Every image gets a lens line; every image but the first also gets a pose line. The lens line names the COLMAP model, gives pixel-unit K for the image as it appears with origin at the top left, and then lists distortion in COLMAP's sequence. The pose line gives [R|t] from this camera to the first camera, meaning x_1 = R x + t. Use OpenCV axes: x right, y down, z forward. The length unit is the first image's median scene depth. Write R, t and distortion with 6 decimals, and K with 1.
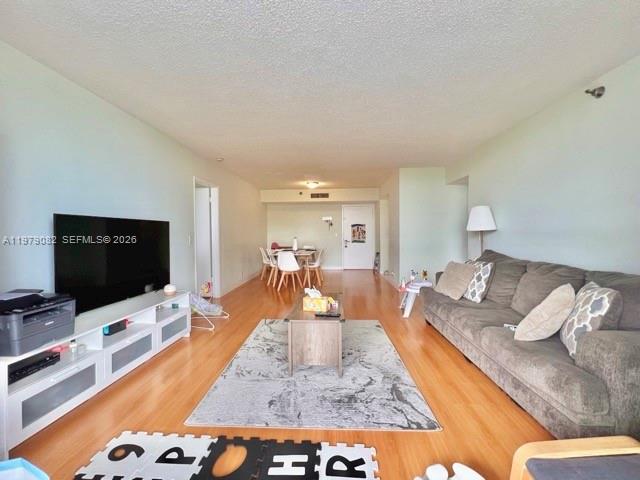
lens RADIAL K [[279.2, 0, 320.0], [0, 279.2, 240.0], [0, 0, 1]] dist [0.000499, 0.000179]
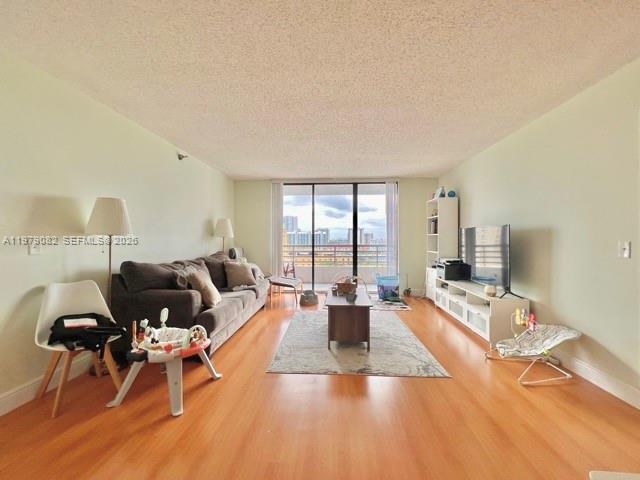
lens RADIAL K [[279.2, 0, 320.0], [0, 279.2, 240.0], [0, 0, 1]] dist [0.000499, 0.000179]
pose [[-0.999741, 0.009517, 0.020693, 0.073890], [0.009834, 0.999835, 0.015295, -0.026206], [-0.020544, 0.015495, -0.999669, 1.985679]]
